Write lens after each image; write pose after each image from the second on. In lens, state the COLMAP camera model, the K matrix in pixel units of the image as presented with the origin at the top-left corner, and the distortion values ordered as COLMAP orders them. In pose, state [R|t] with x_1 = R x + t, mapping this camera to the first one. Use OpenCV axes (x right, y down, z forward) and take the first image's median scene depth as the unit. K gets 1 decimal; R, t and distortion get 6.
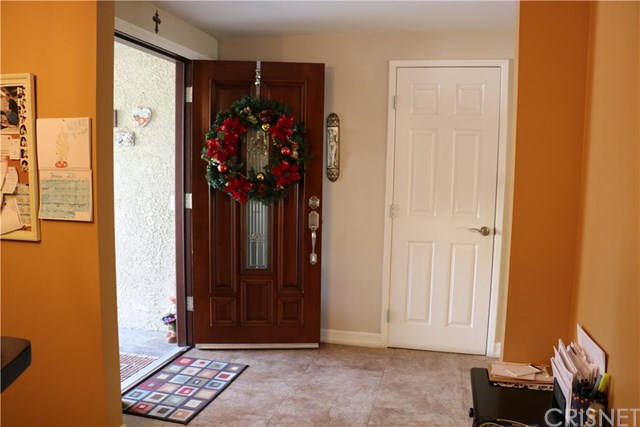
lens RADIAL K [[522.3, 0, 320.0], [0, 522.3, 213.5], [0, 0, 1]] dist [-0.196908, 0.170569]
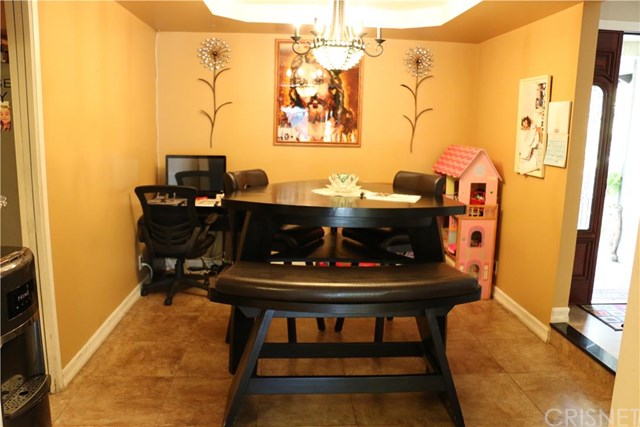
lens RADIAL K [[522.3, 0, 320.0], [0, 522.3, 213.5], [0, 0, 1]] dist [-0.196908, 0.170569]
pose [[0.299532, 0.156991, -0.941082, 0.803275], [-0.112410, 0.985306, 0.128590, 0.040840], [0.947441, 0.067271, 0.312778, -0.201776]]
